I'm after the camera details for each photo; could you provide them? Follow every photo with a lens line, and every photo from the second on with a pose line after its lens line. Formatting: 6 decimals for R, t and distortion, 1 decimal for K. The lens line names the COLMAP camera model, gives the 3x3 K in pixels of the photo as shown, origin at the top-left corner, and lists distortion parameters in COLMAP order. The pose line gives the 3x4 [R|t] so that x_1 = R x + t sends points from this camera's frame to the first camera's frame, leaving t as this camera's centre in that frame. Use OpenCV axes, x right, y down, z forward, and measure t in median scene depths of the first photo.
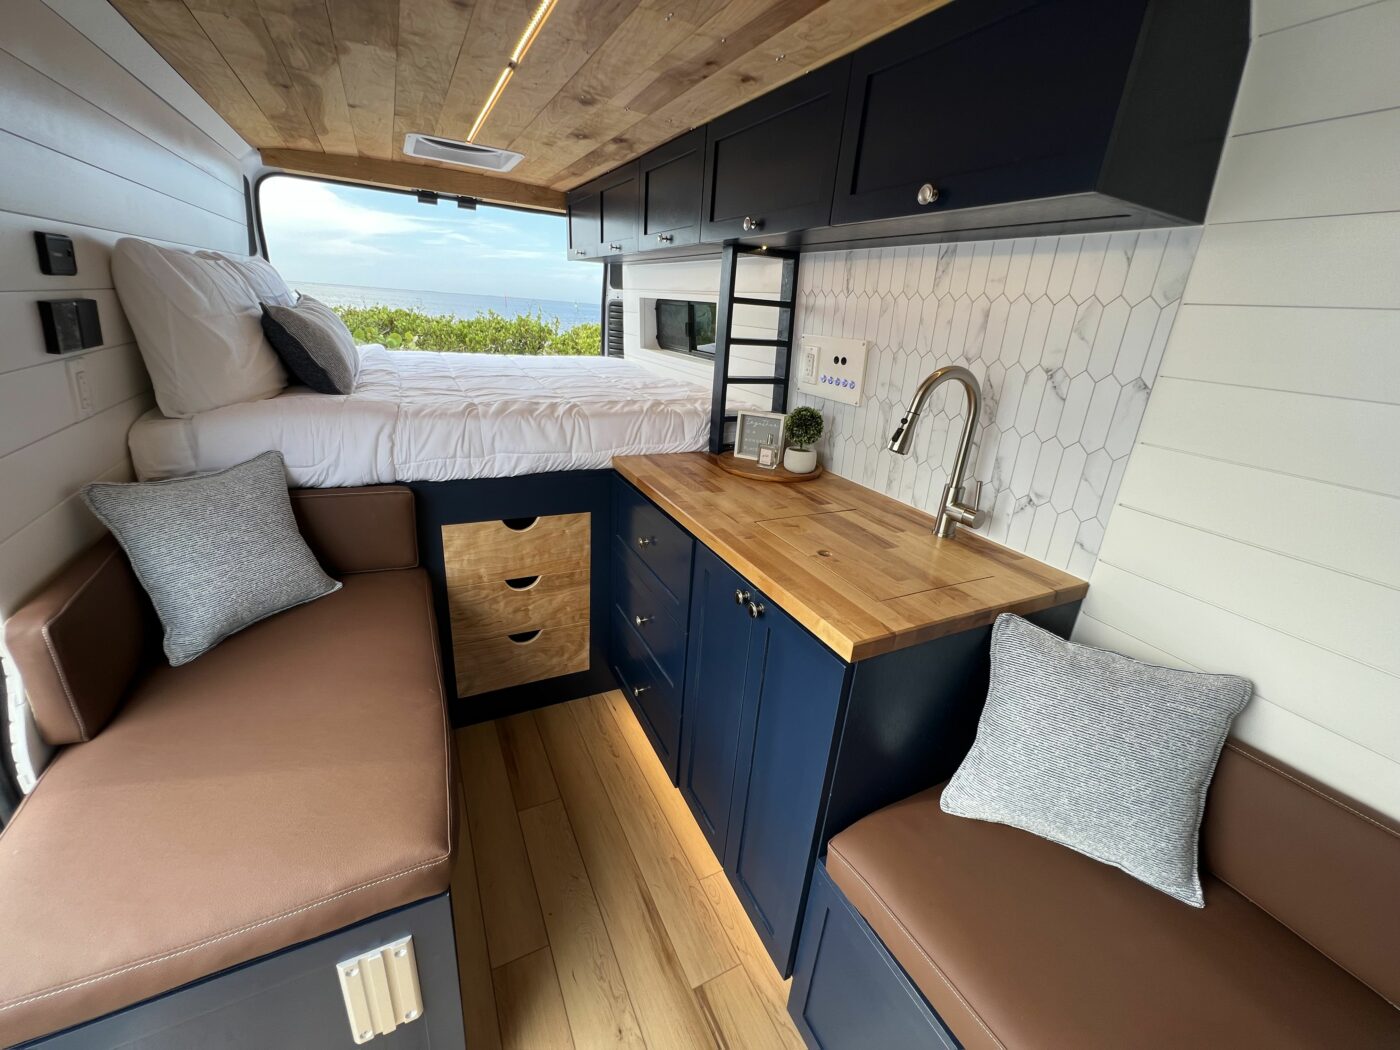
lens RADIAL K [[561.3, 0, 697.2], [0, 561.3, 522.4], [0, 0, 1]] dist [-0.002980, 0.000813]
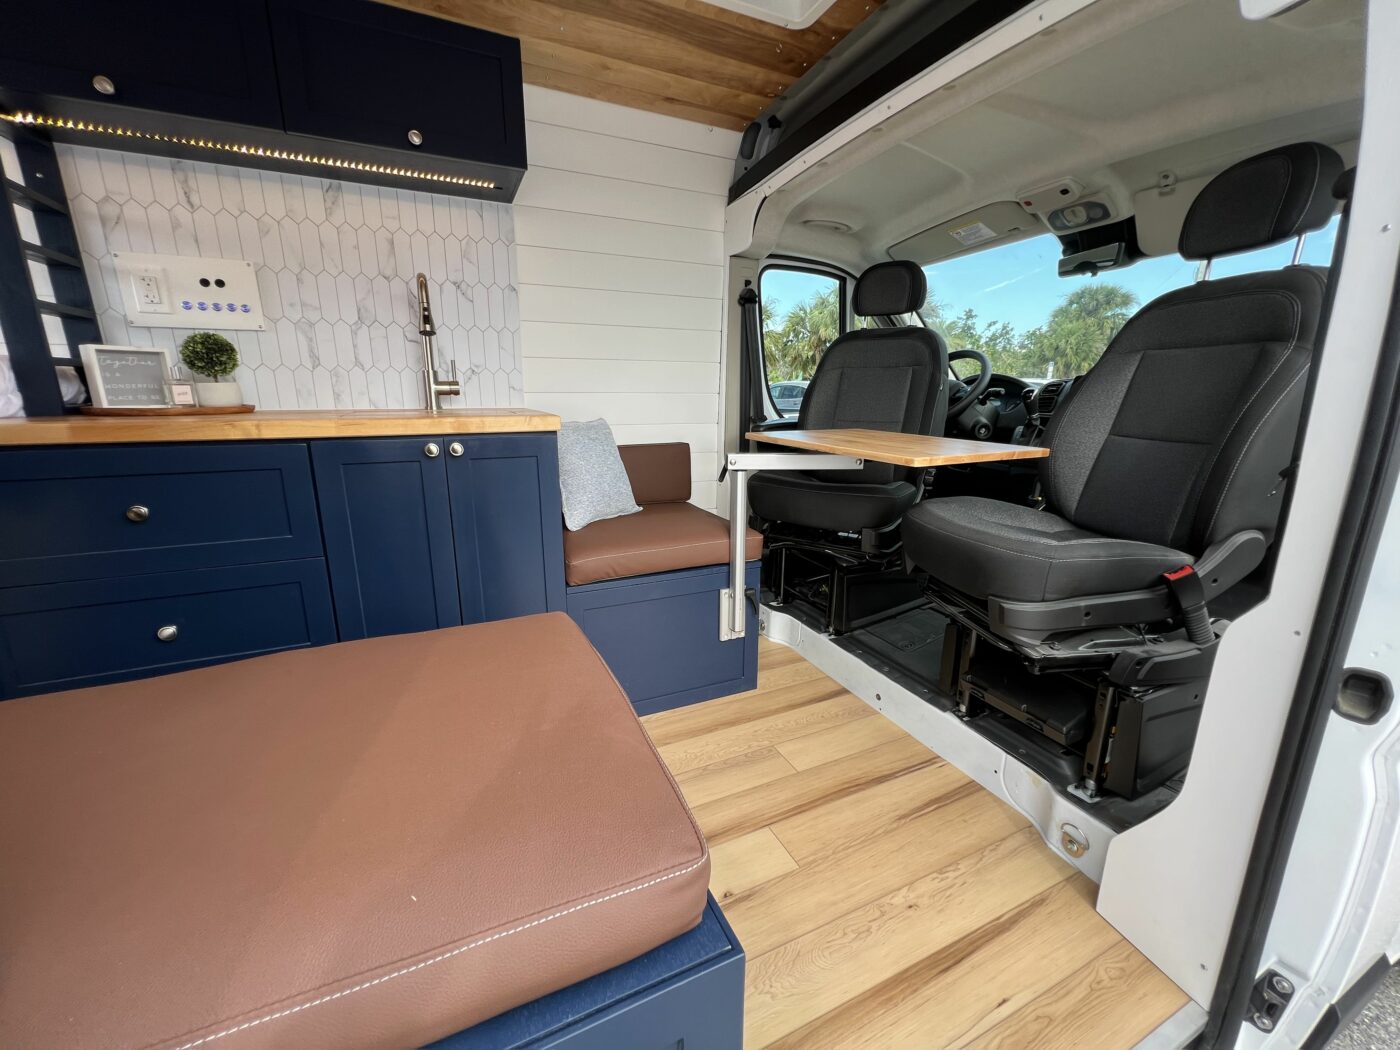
lens RADIAL K [[561.3, 0, 698.5], [0, 561.3, 522.4], [0, 0, 1]] dist [-0.002980, 0.000813]
pose [[0.037566, -0.298885, 0.953549, -0.729060], [0.355765, 0.895702, 0.266738, 0.106266], [-0.933820, 0.329219, 0.139981, 0.256626]]
